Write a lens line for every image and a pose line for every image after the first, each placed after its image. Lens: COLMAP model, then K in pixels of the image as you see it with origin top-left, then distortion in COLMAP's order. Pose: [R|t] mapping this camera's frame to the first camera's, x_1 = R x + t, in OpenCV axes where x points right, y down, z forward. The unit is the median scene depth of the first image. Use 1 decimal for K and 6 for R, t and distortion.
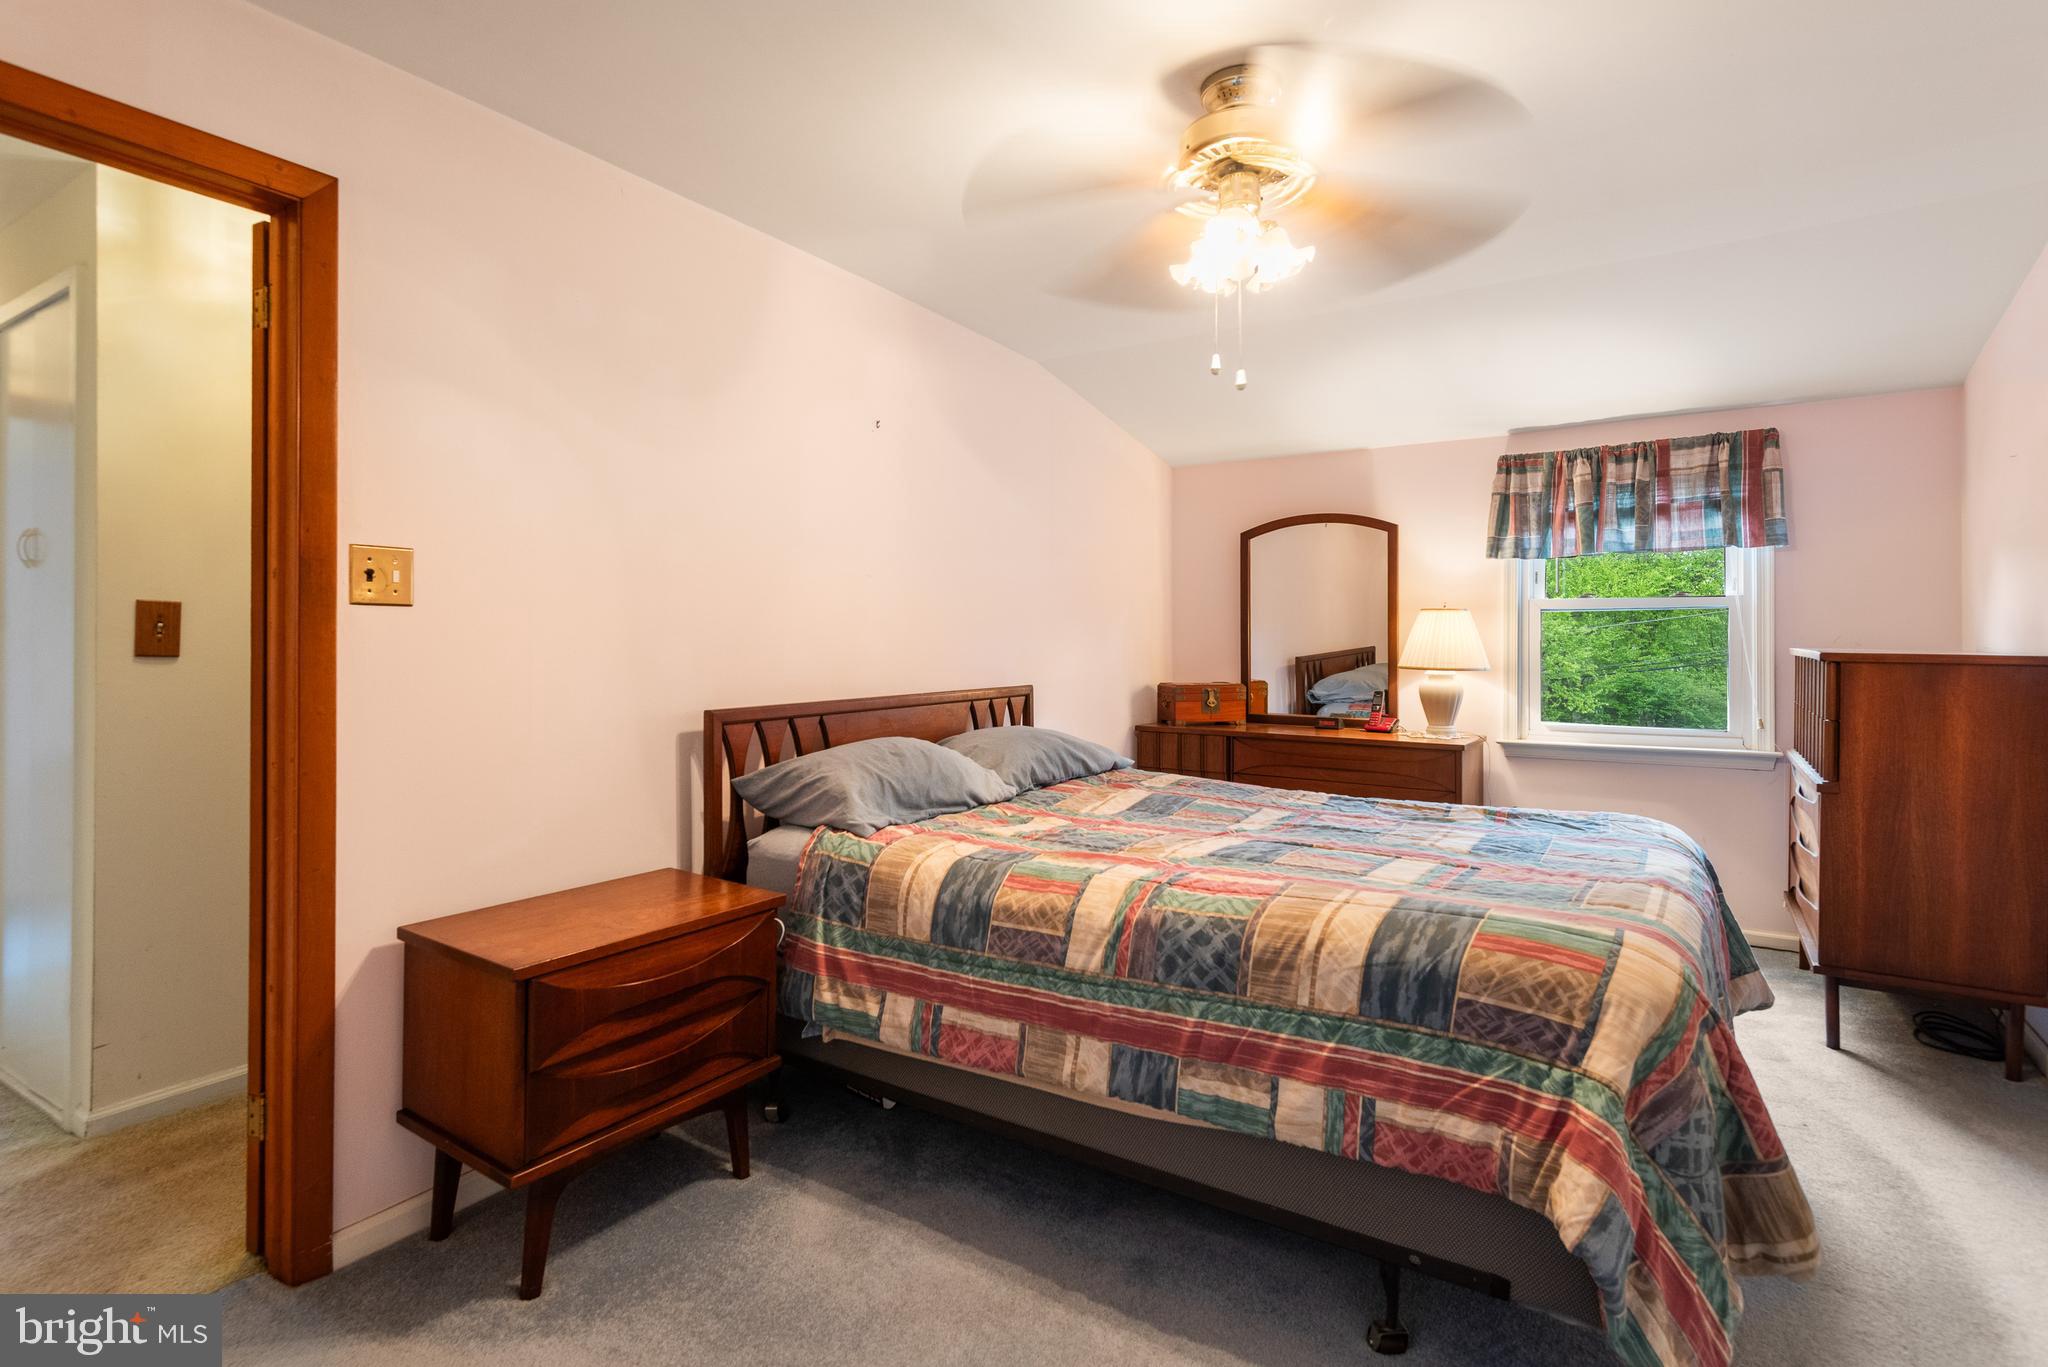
lens RADIAL K [[1006.1, 0, 1031.8], [0, 1006.1, 664.6], [0, 0, 1]] dist [0.044297, -0.027256]
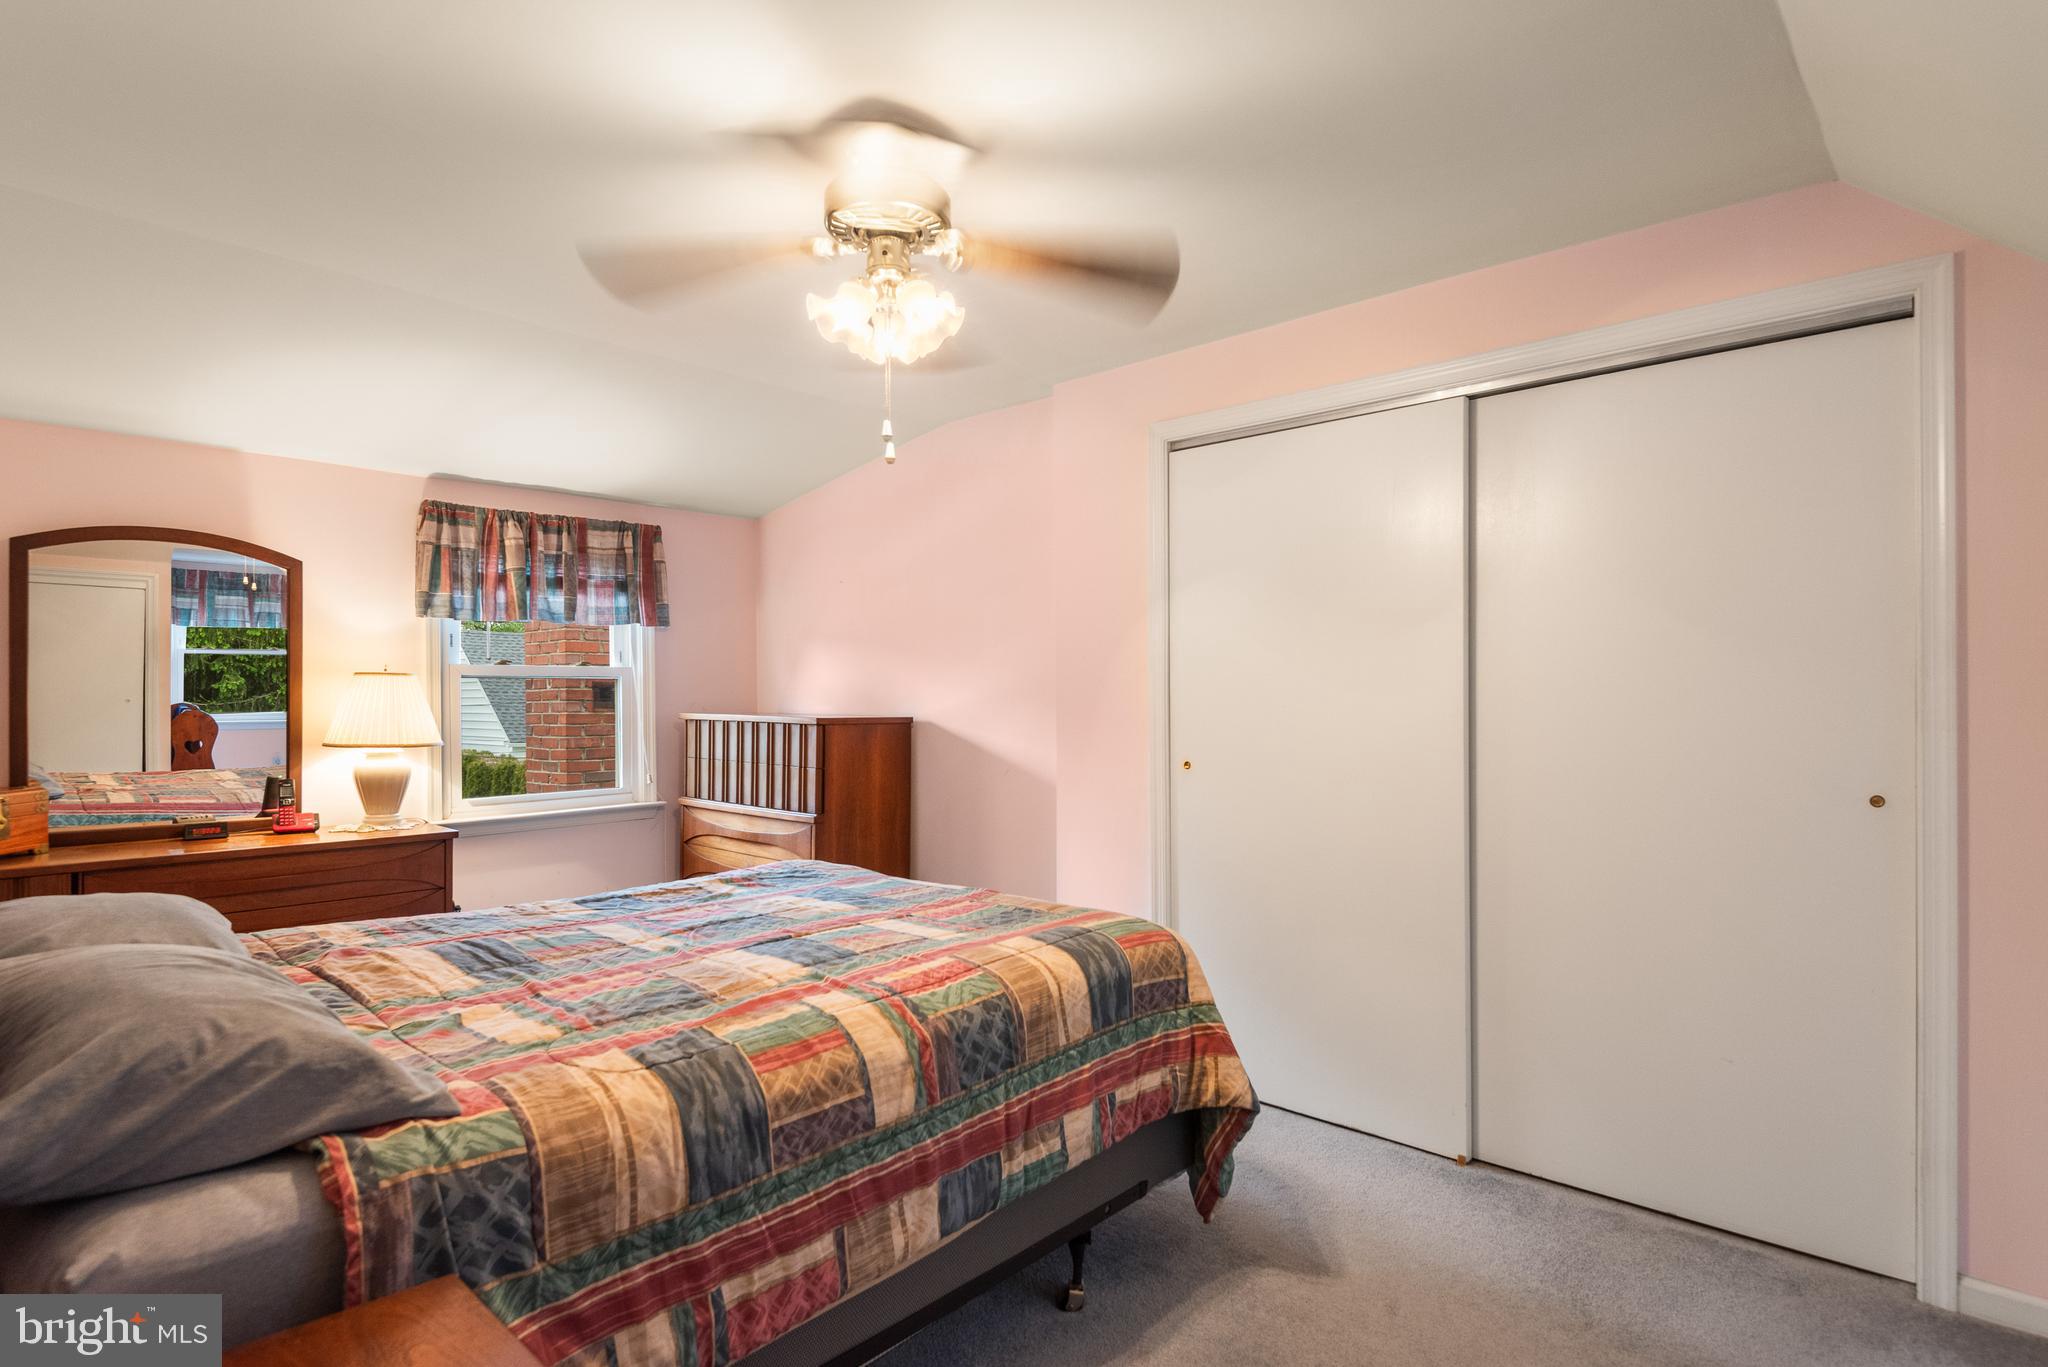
lens RADIAL K [[1070.8, 0, 1022.2], [0, 1070.8, 712.6], [0, 0, 1]] dist [0.017333, -0.000564]
pose [[0.176697, -0.020836, 0.984045, -0.560162], [0.027875, 0.999481, 0.016157, -0.034159], [-0.983870, 0.024576, 0.177186, 0.505785]]
